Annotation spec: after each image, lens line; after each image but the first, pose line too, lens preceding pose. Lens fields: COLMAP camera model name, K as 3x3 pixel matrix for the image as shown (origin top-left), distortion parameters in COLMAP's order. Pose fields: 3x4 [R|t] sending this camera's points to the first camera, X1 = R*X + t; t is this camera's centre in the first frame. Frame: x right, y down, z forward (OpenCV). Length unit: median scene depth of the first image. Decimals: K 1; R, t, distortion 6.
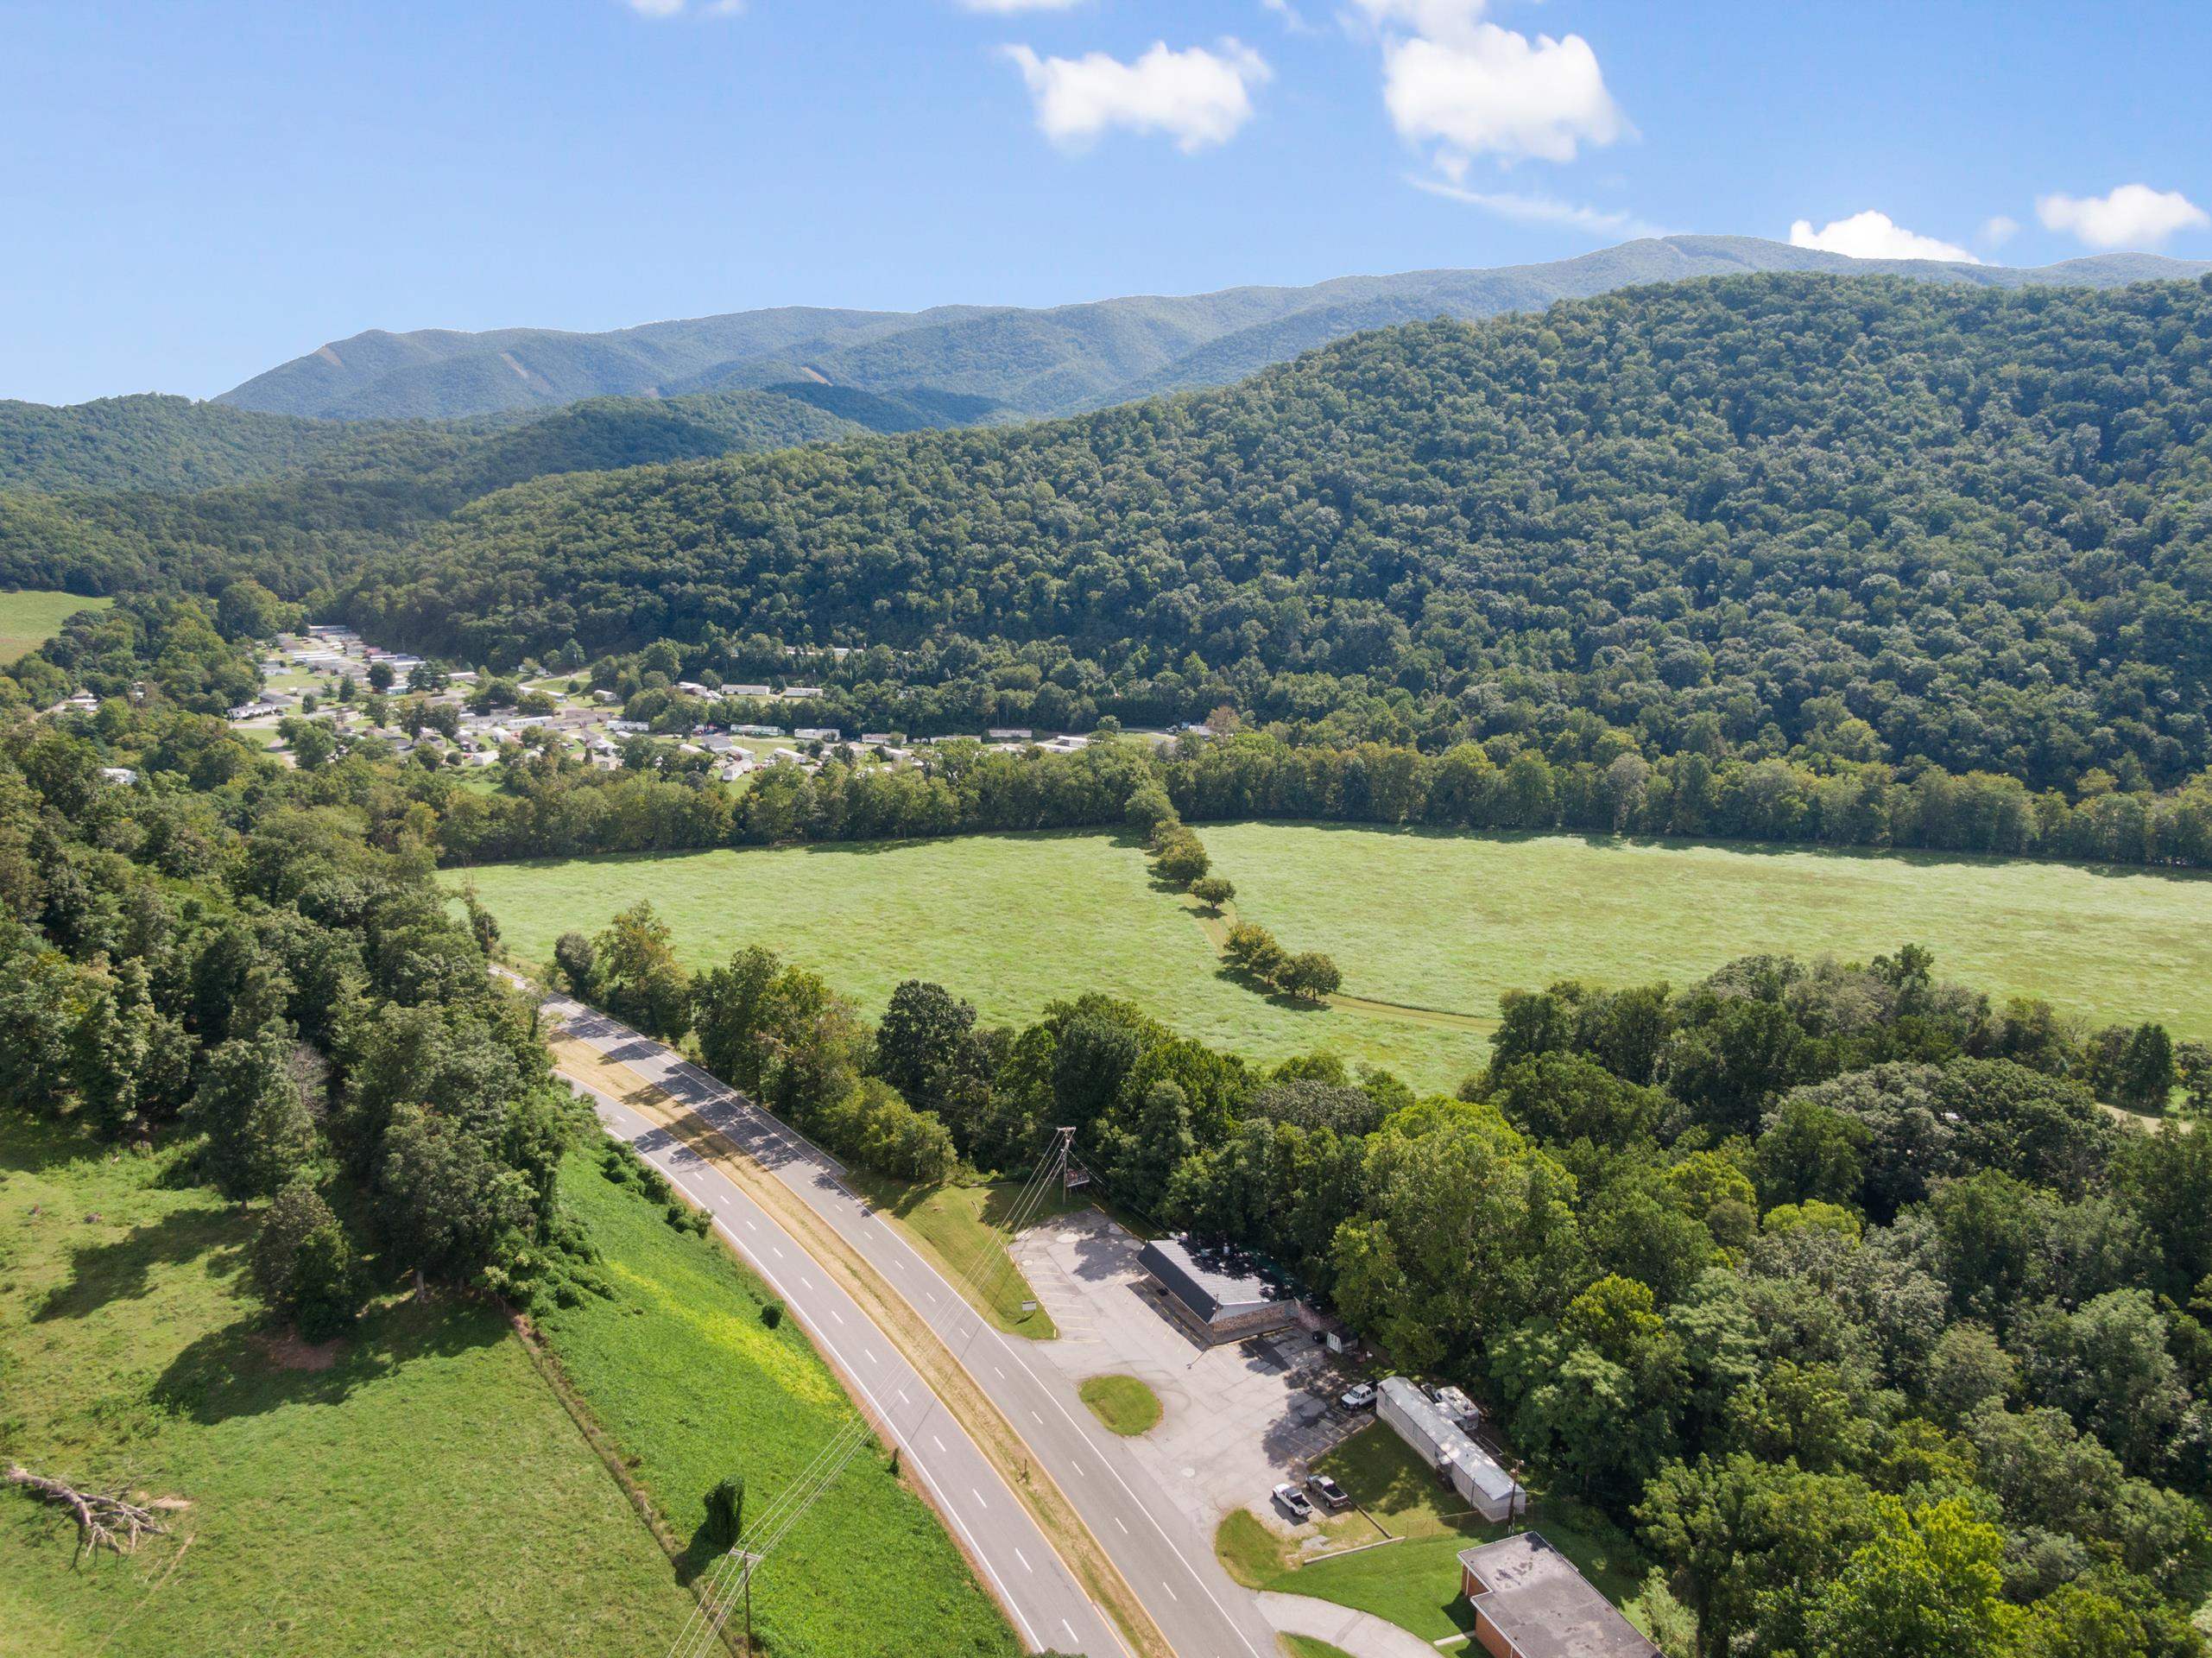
lens RADIAL K [[1590.0, 0, 1094.8], [0, 1590.0, 842.8], [0, 0, 1]] dist [0.035995, -0.053247]
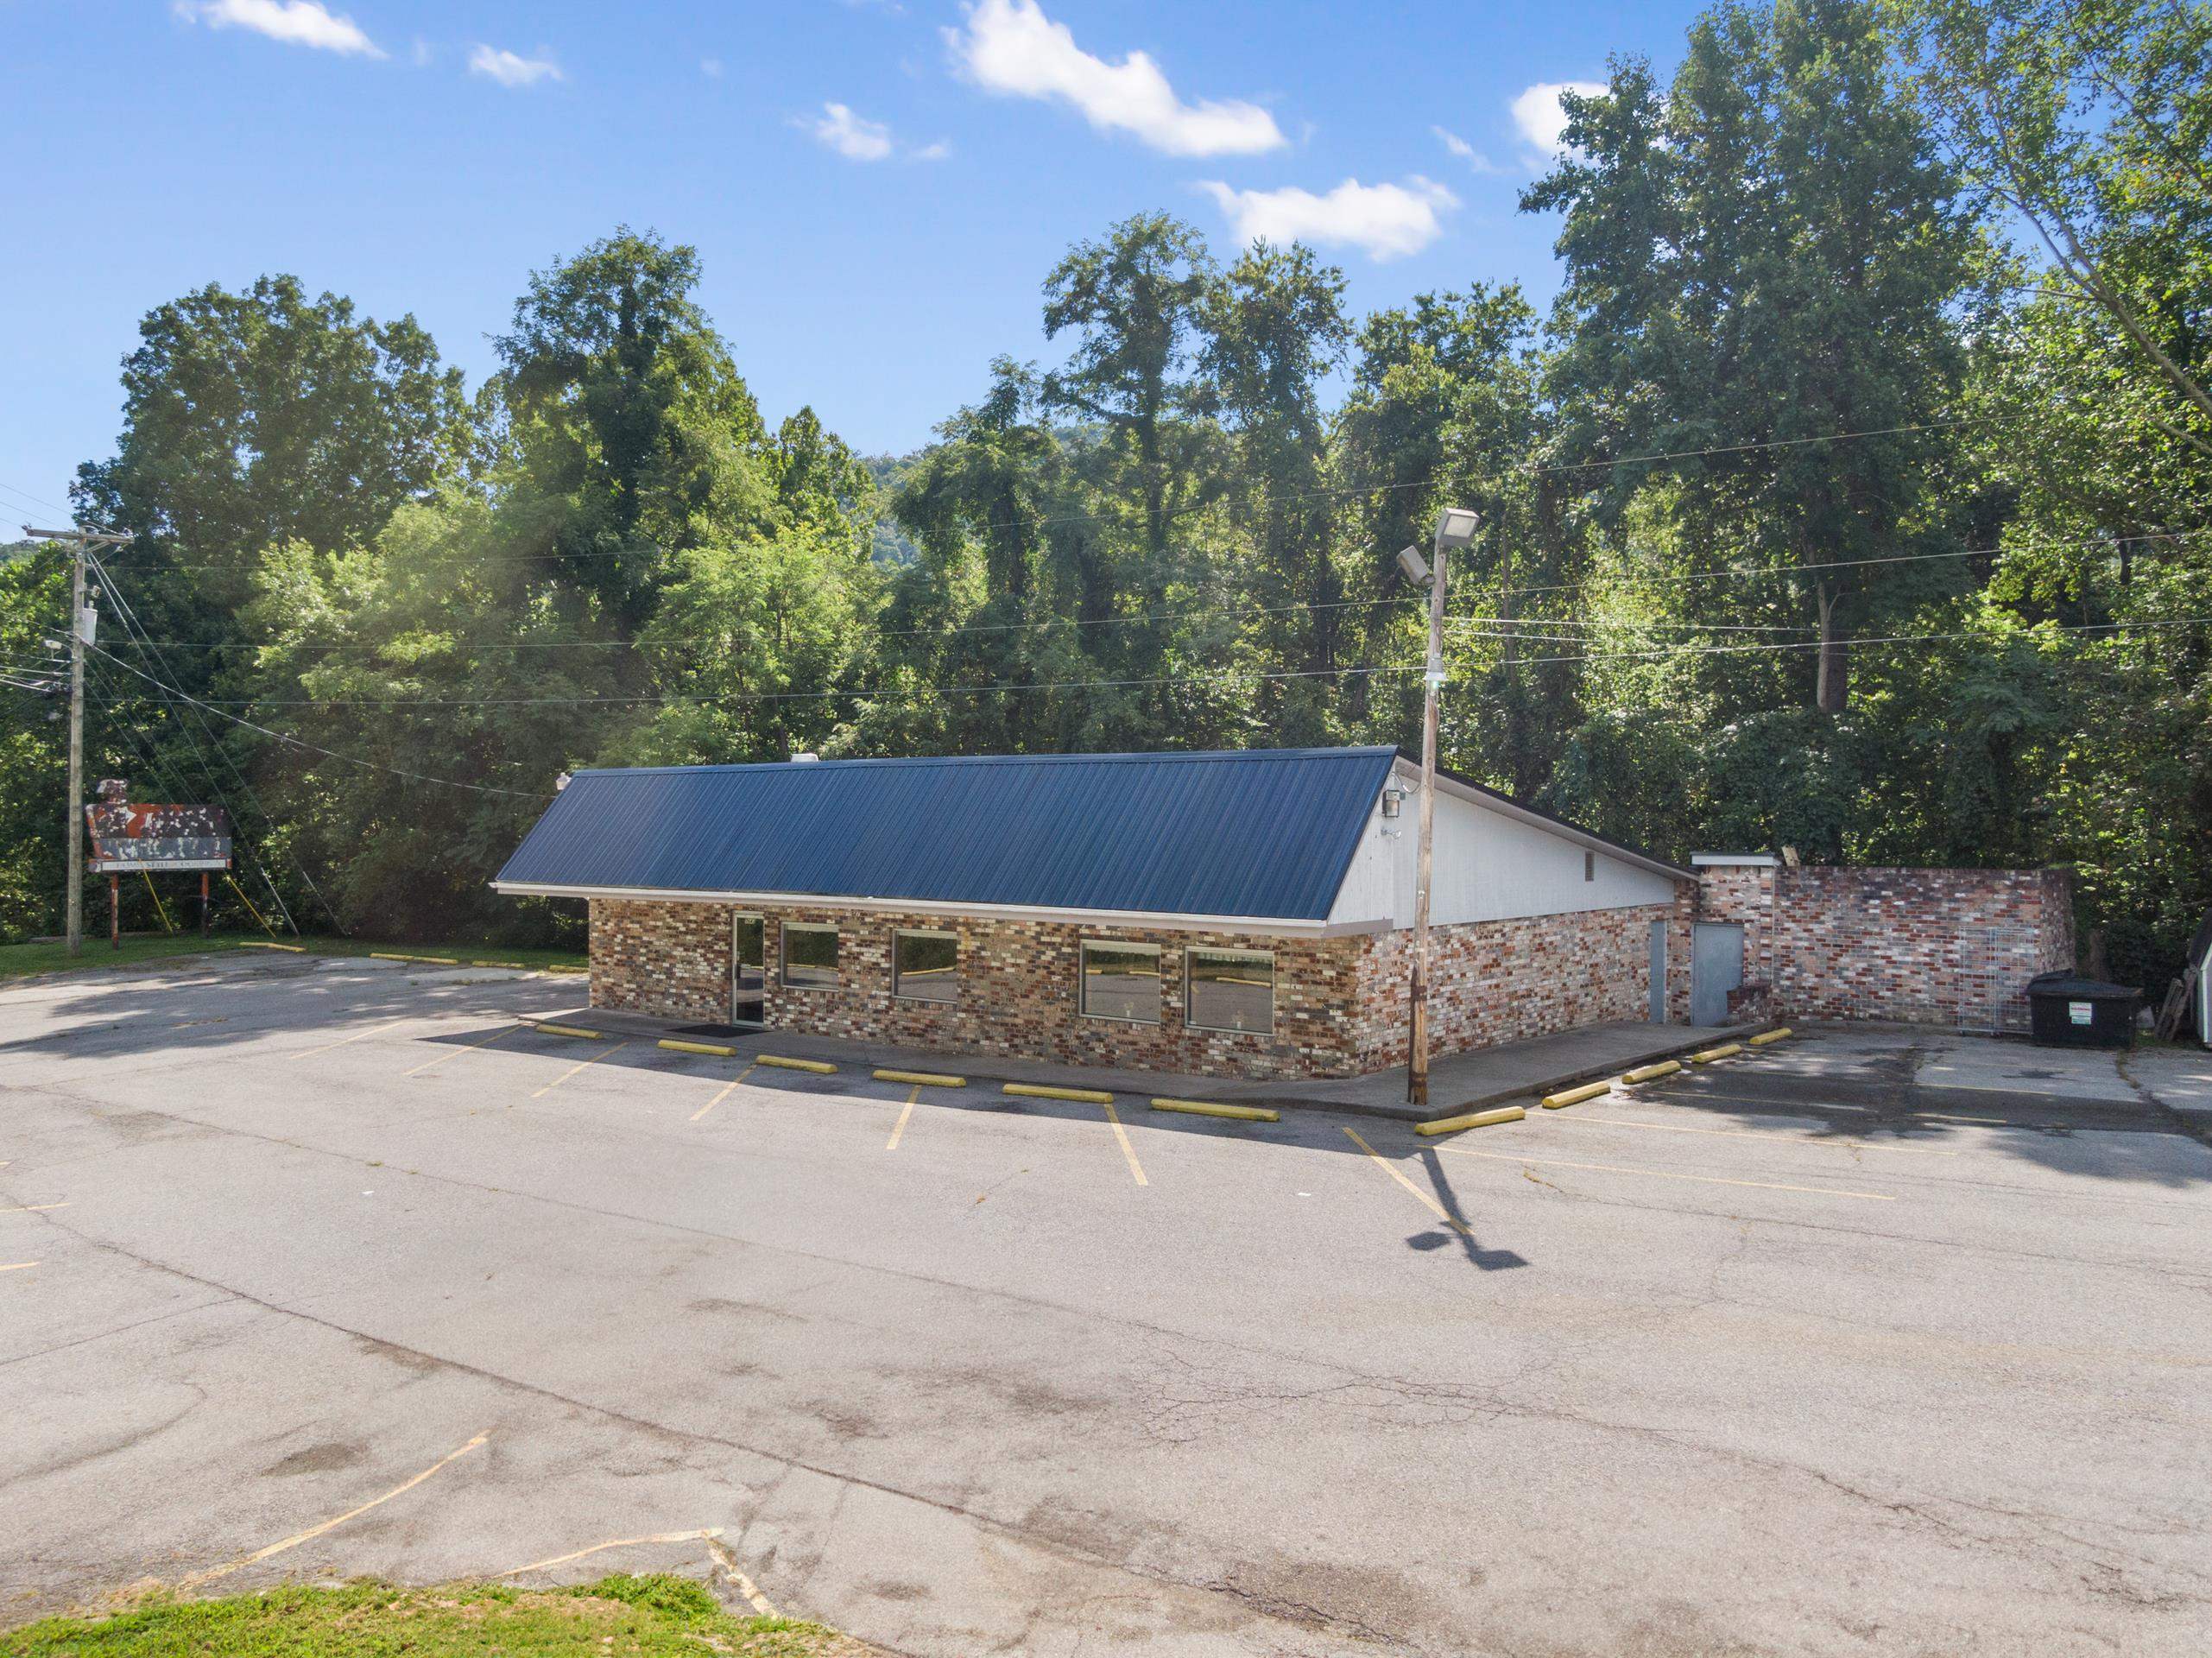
lens RADIAL K [[1629.6, 0, 1107.1], [0, 1629.6, 832.6], [0, 0, 1]] dist [0.005243, -0.011163]
pose [[0.914420, -0.016490, 0.404430, 0.004333], [0.102553, 0.976006, -0.192079, 0.072873], [-0.391559, 0.217117, 0.894171, 0.212755]]
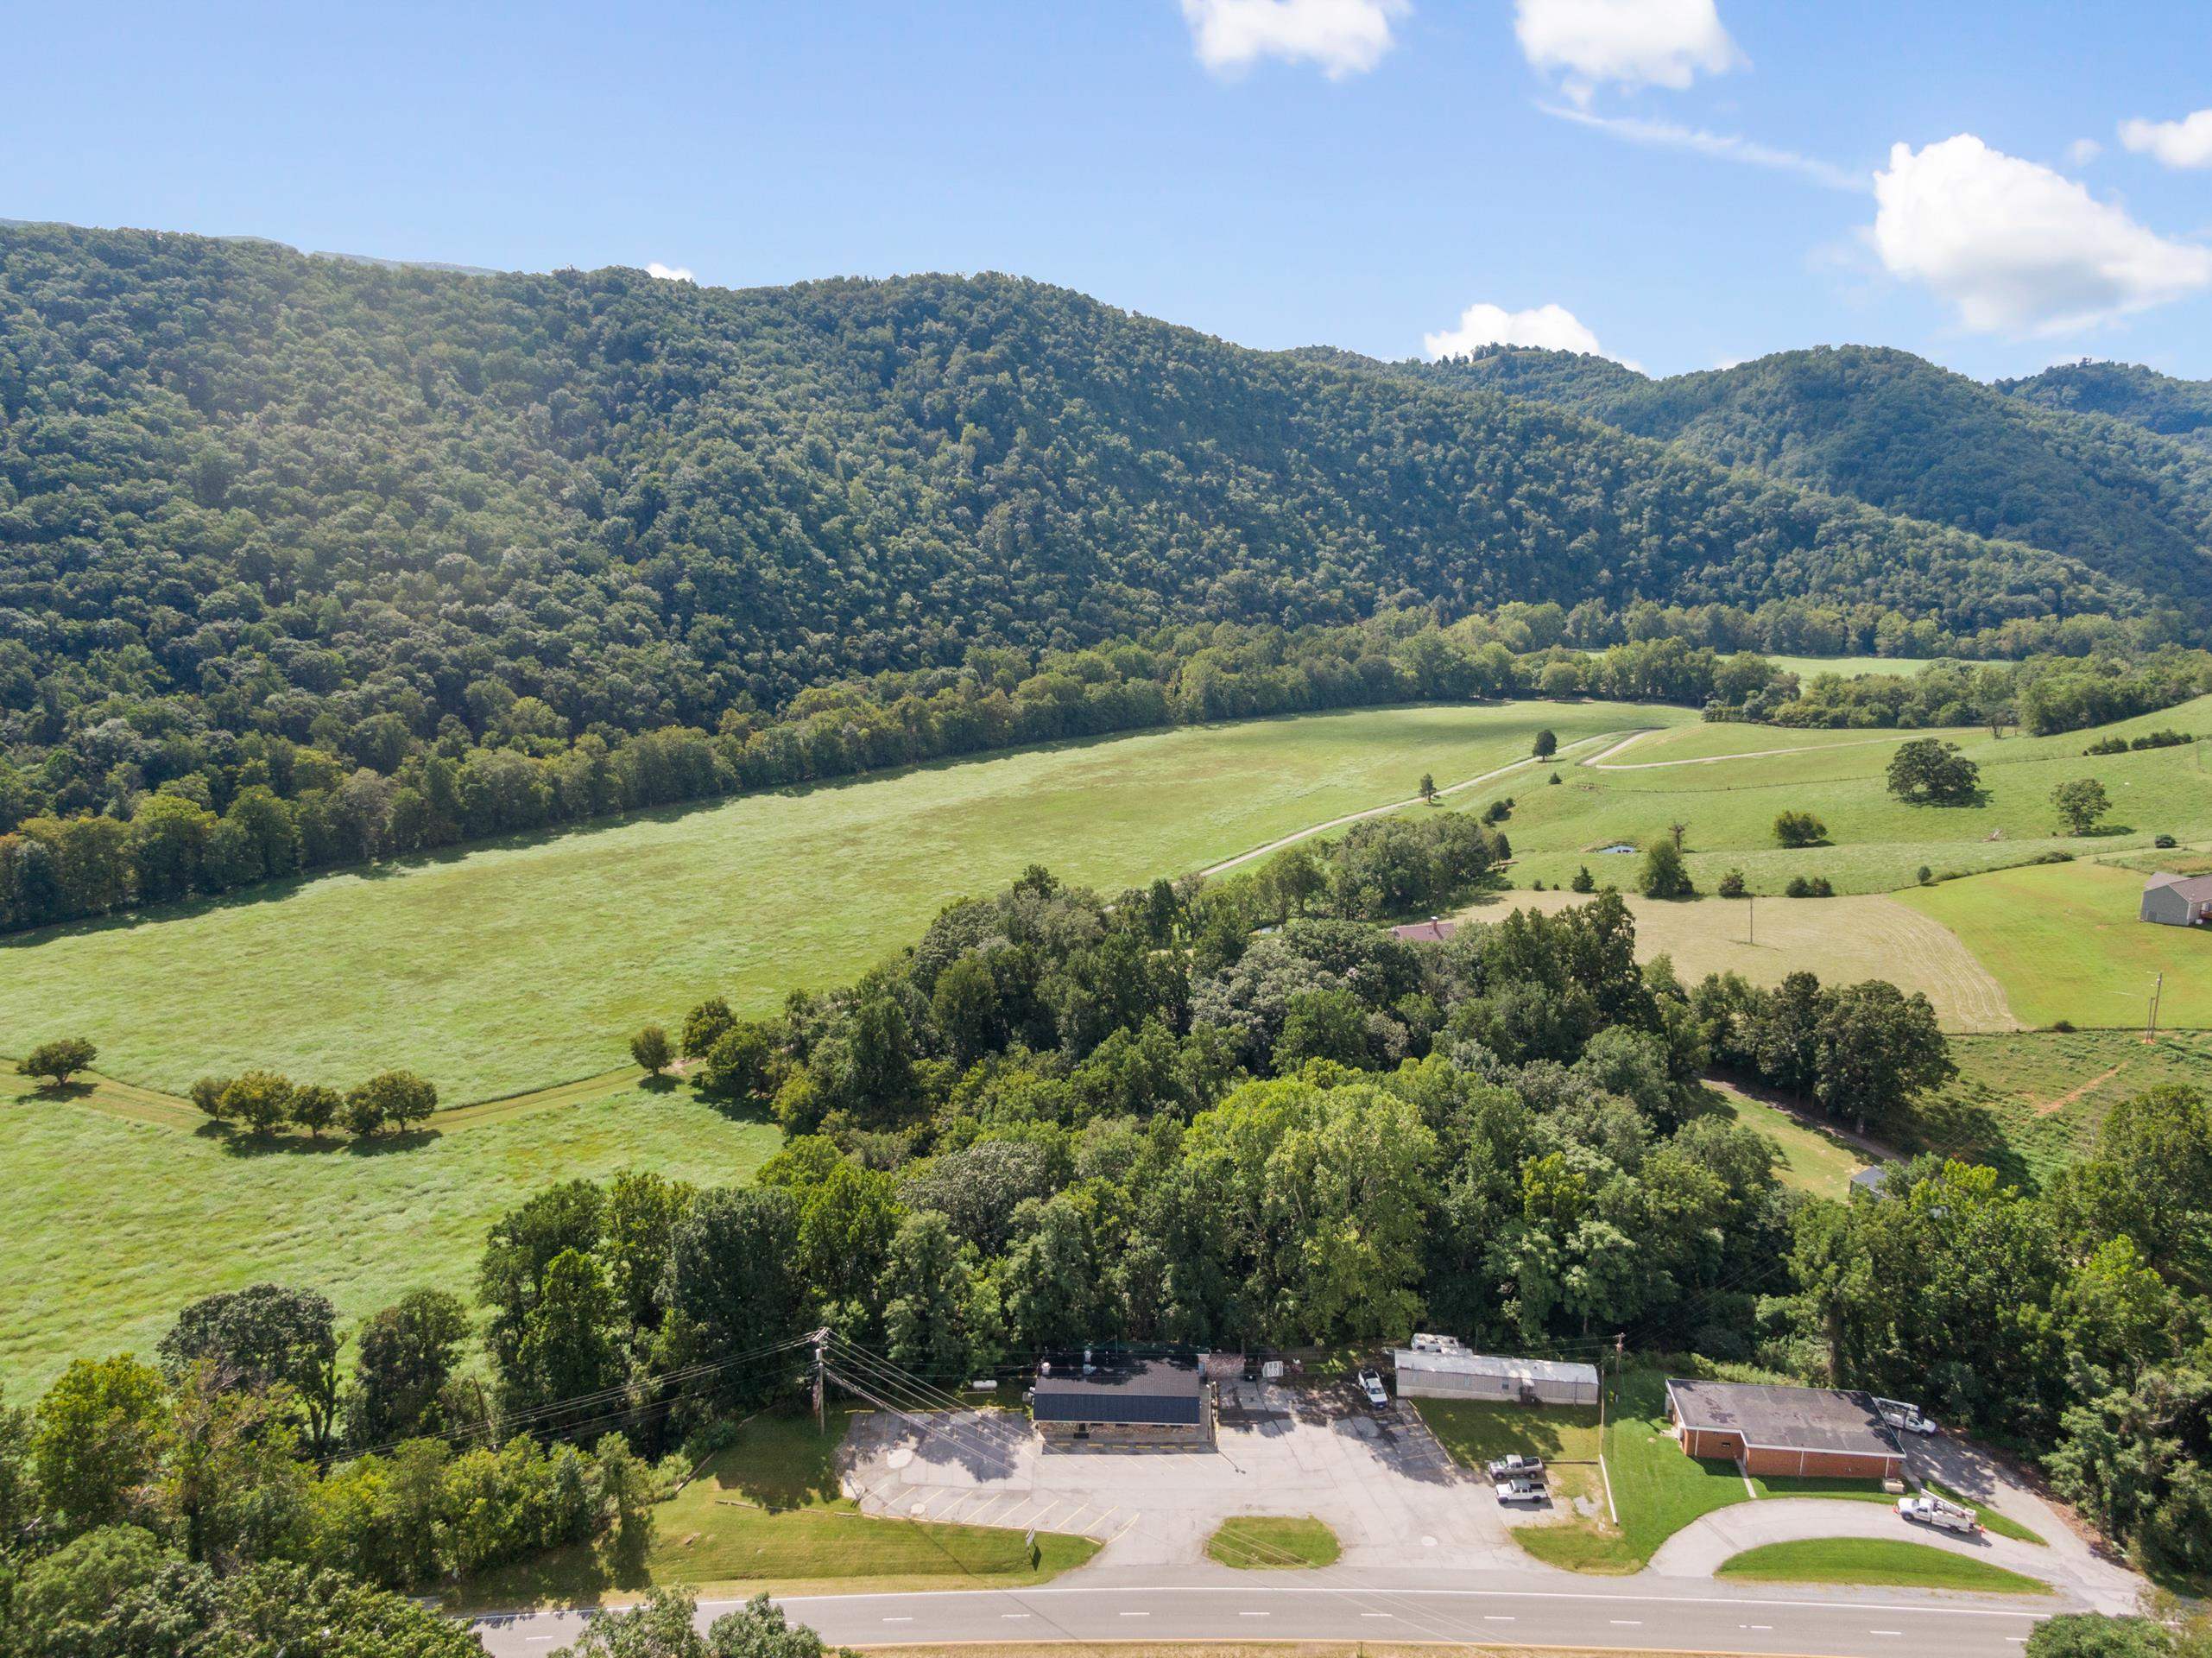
lens RADIAL K [[1590.0, 0, 1099.5], [0, 1590.0, 840.7], [0, 0, 1]] dist [0.035995, -0.053247]
pose [[0.498030, -0.220608, 0.838629, -0.145889], [0.209857, 0.969013, 0.130280, -0.032222], [-0.841383, 0.111109, 0.528894, 0.126054]]
